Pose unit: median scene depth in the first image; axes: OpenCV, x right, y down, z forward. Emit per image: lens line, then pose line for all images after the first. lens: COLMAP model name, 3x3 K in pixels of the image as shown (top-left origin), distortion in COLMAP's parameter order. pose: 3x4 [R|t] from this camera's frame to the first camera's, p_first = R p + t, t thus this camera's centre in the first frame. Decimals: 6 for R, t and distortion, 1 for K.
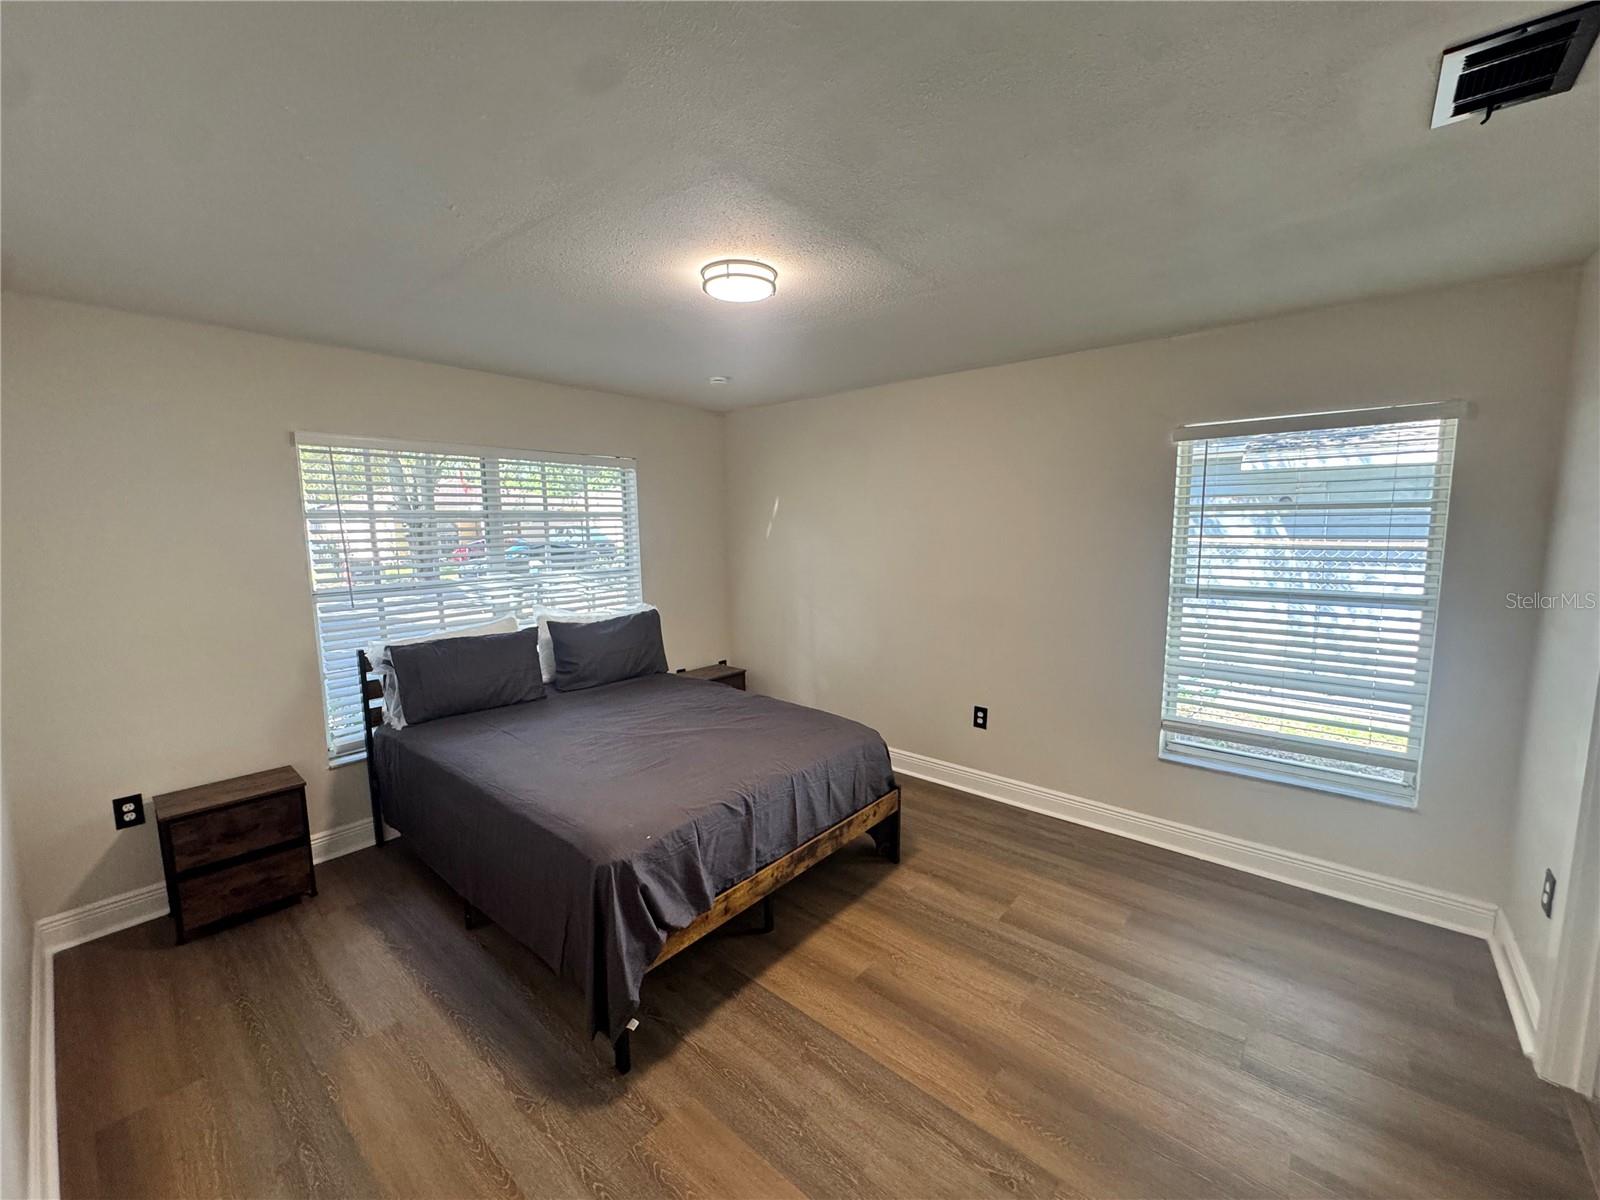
lens RADIAL K [[642.4, 0, 802.0], [0, 642.4, 603.2], [0, 0, 1]] dist [-0.004445, -0.000195]
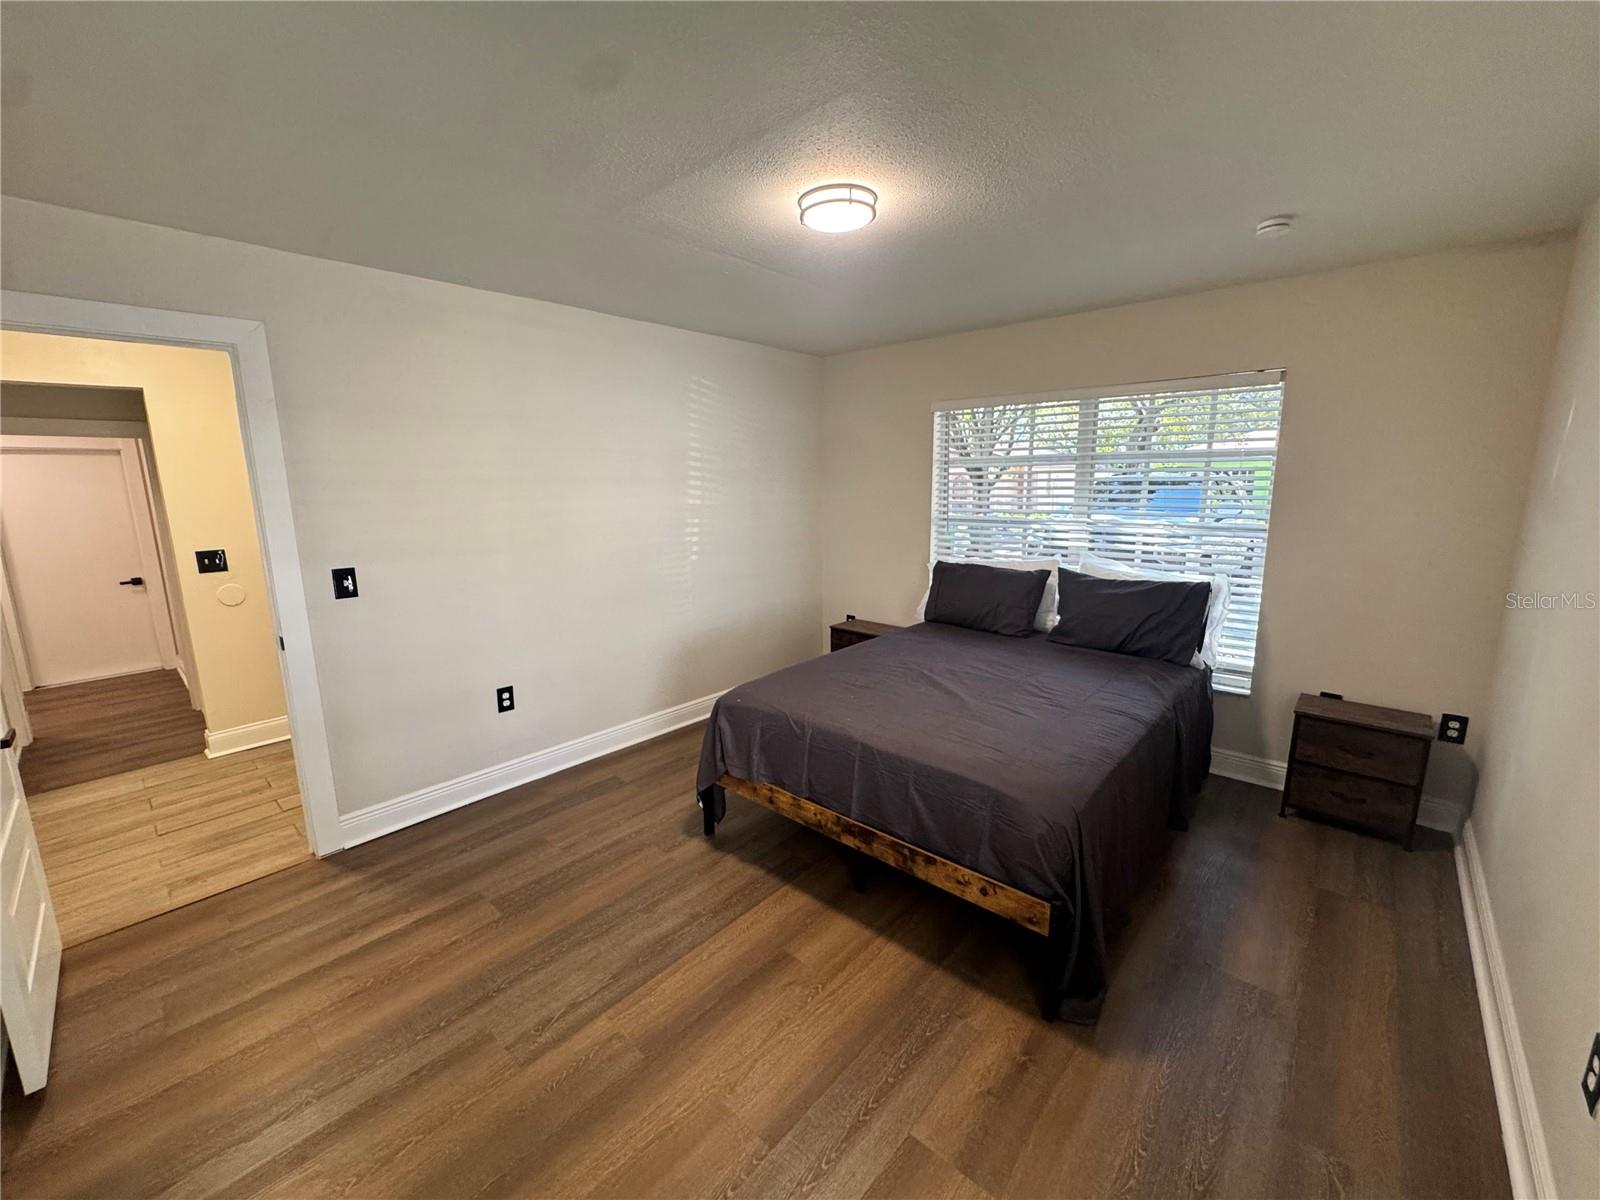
lens RADIAL K [[642.4, 0, 796.1], [0, 642.4, 596.8], [0, 0, 1]] dist [-0.004445, -0.000195]
pose [[-0.035227, 0.188309, -0.981478, 0.815298], [-0.112815, 0.975061, 0.191127, -0.097523], [0.992991, 0.117458, -0.013104, 0.858522]]
